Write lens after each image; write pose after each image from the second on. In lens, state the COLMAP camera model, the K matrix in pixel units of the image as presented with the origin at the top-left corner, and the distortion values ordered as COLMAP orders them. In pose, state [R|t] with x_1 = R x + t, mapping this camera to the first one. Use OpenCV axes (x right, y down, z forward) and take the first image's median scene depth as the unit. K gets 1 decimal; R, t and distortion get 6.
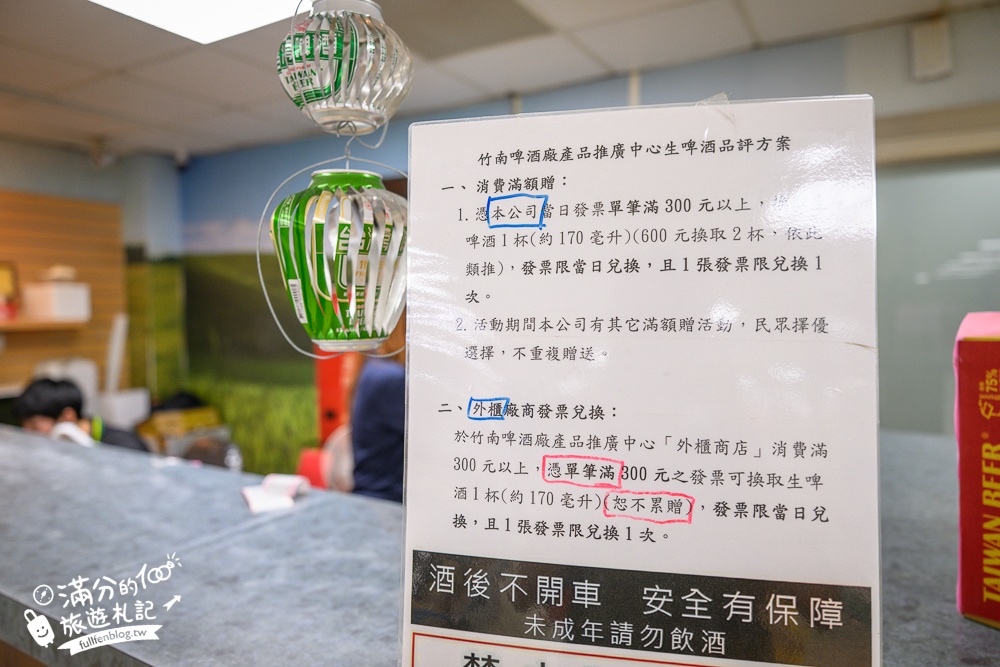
lens RADIAL K [[663.6, 0, 507.4], [0, 663.6, 333.5], [0, 0, 1]] dist [0.002924, 0.000307]
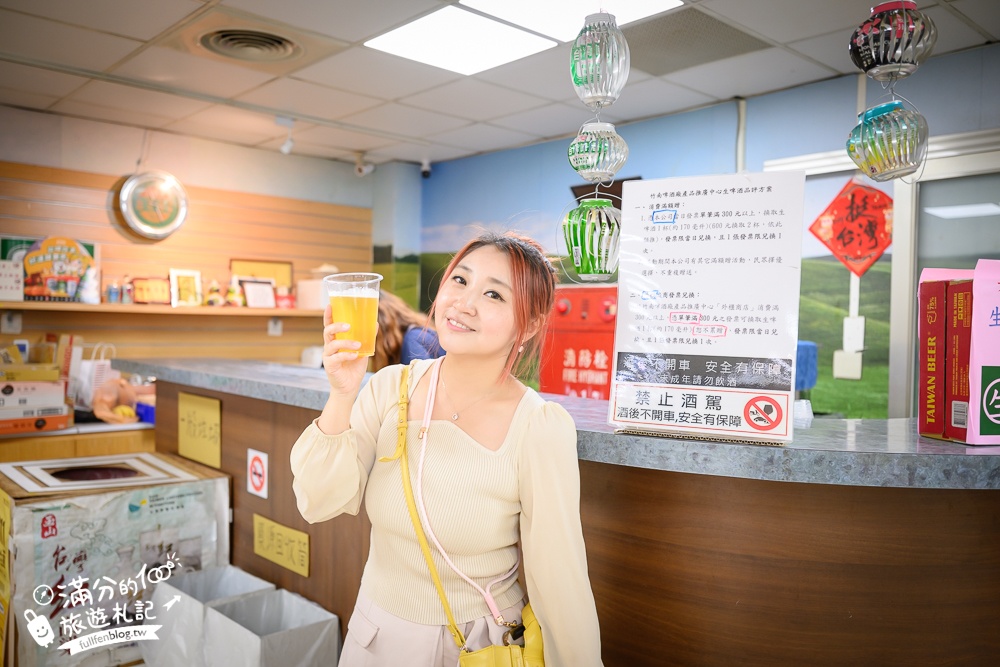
lens RADIAL K [[824.4, 0, 499.9], [0, 824.4, 339.4], [0, 0, 1]] dist [-0.001614, 0.007361]
pose [[0.952556, 0.033922, -0.302467, 0.394744], [-0.041703, 0.998944, -0.019303, 0.379297], [0.301492, 0.031002, 0.952964, -2.223905]]
